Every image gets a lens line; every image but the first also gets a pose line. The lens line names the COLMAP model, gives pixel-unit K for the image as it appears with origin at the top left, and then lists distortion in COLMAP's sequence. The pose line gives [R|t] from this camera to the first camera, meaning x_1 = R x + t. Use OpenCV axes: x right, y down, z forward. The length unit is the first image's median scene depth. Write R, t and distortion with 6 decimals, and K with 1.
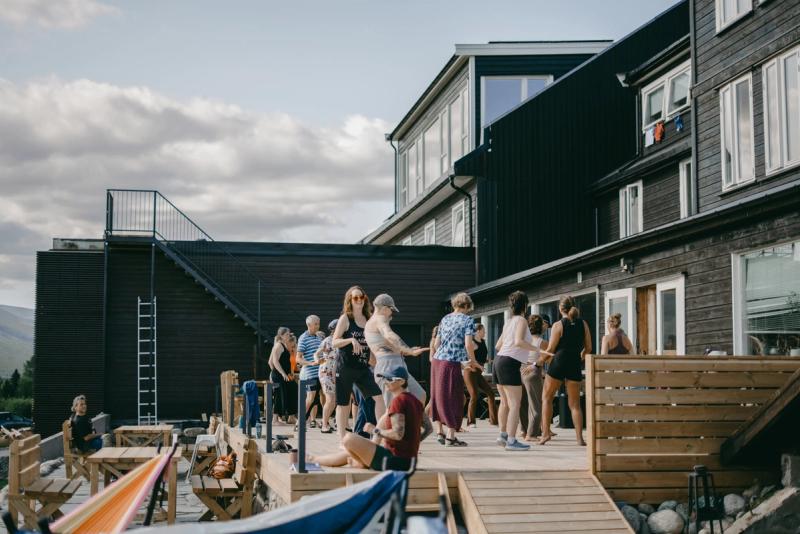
lens RADIAL K [[1278.7, 0, 400.0], [0, 1278.7, 267.0], [0, 0, 1]] dist [-0.066890, -0.034695]
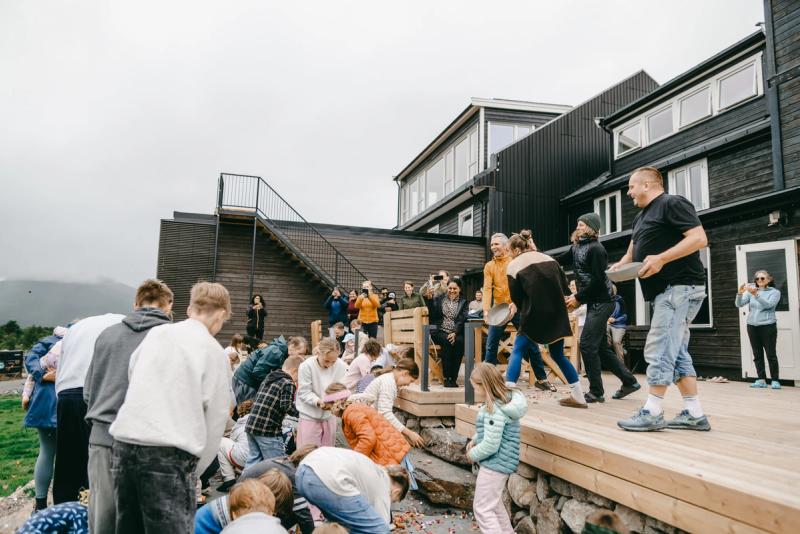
lens RADIAL K [[580.2, 0, 400.0], [0, 580.2, 267.0], [0, 0, 1]] dist [-0.001637, -0.000707]
pose [[0.992859, 0.047078, 0.109608, -0.103466], [-0.044110, 0.998596, -0.029342, 0.040197], [-0.110835, 0.024298, 0.993542, 0.376347]]
